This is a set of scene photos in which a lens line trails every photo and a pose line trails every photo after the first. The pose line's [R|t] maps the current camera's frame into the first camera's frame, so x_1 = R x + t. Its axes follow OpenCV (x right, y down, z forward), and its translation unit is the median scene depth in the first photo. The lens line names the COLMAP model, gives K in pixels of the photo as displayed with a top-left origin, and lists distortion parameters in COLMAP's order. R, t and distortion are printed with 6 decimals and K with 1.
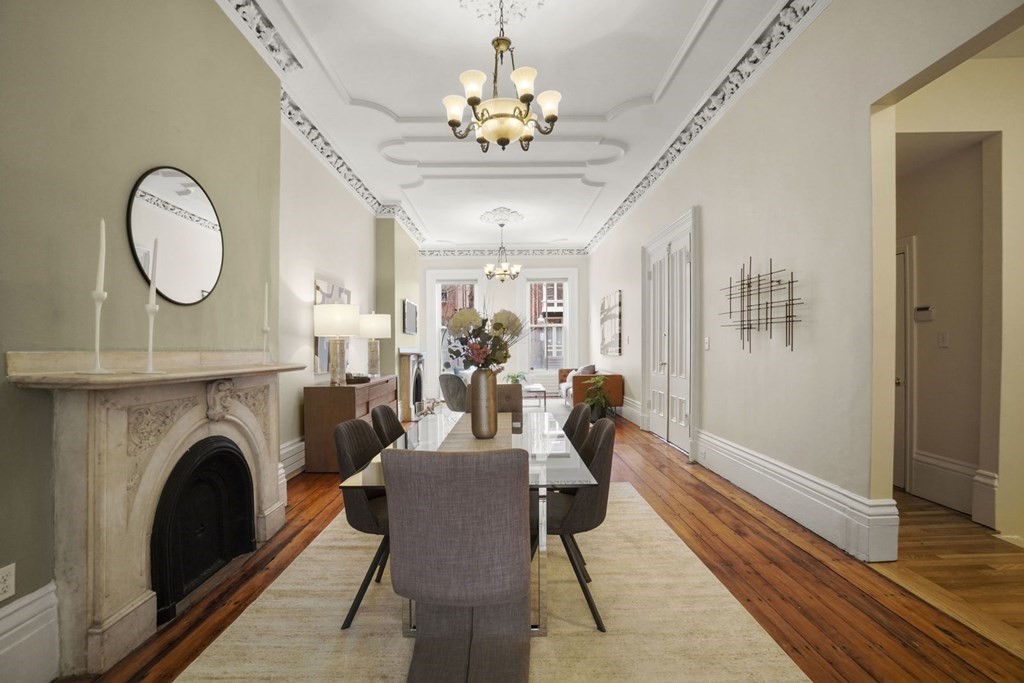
lens RADIAL K [[456.8, 0, 519.6], [0, 456.8, 360.5], [0, 0, 1]] dist [-0.054204, 0.017174]
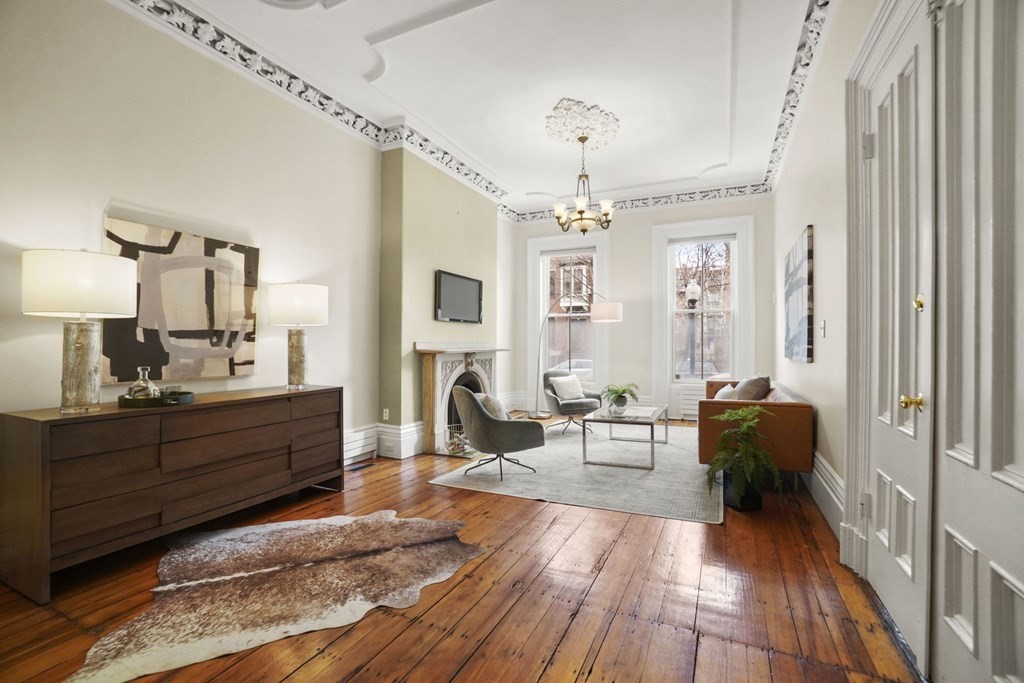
lens RADIAL K [[456.8, 0, 515.2], [0, 456.8, 340.5], [0, 0, 1]] dist [-0.054204, 0.017174]
pose [[0.892423, 0.007708, -0.451134, 0.149705], [-0.024266, 0.999227, -0.030930, -0.011339], [0.450546, 0.038550, 0.891920, 0.427815]]
